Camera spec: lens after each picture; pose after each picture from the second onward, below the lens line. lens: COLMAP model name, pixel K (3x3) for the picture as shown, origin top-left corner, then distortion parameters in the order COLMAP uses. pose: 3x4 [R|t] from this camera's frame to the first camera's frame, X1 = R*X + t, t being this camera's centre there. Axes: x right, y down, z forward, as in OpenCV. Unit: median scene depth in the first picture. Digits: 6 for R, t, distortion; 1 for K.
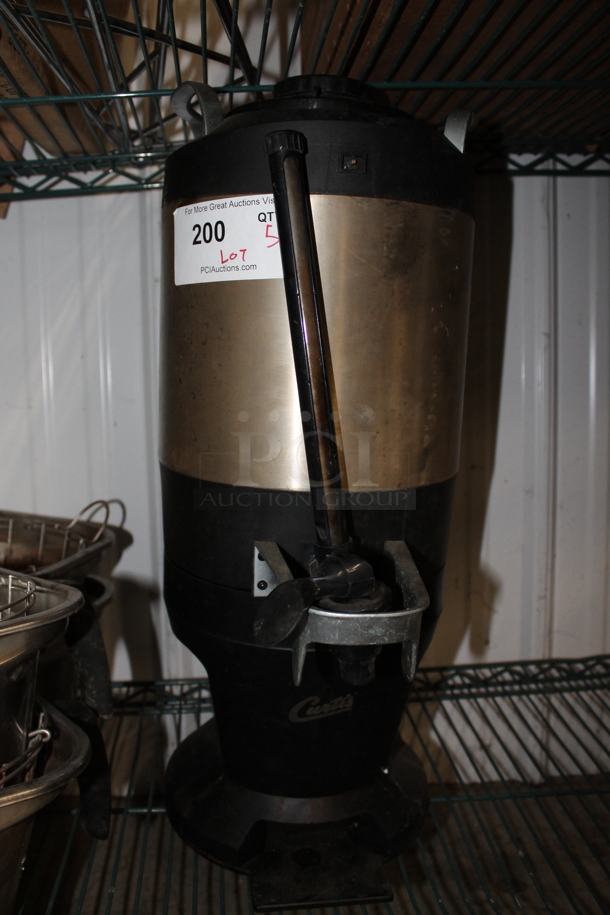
lens RADIAL K [[759.0, 0, 306.2], [0, 759.0, 451.8], [0, 0, 1]] dist [-0.169614, 0.088900]
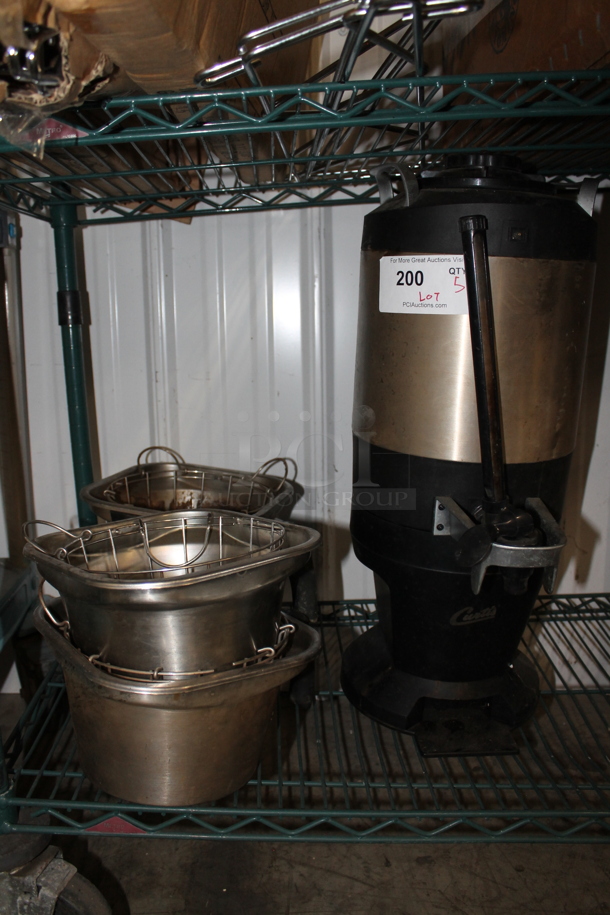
lens RADIAL K [[759.0, 0, 301.2], [0, 759.0, 452.7], [0, 0, 1]] dist [-0.169614, 0.088900]
pose [[0.995965, 0.018861, -0.087743, -0.197464], [-0.011875, 0.996767, 0.079470, -0.073675], [0.088958, -0.078107, 0.992968, -0.425453]]
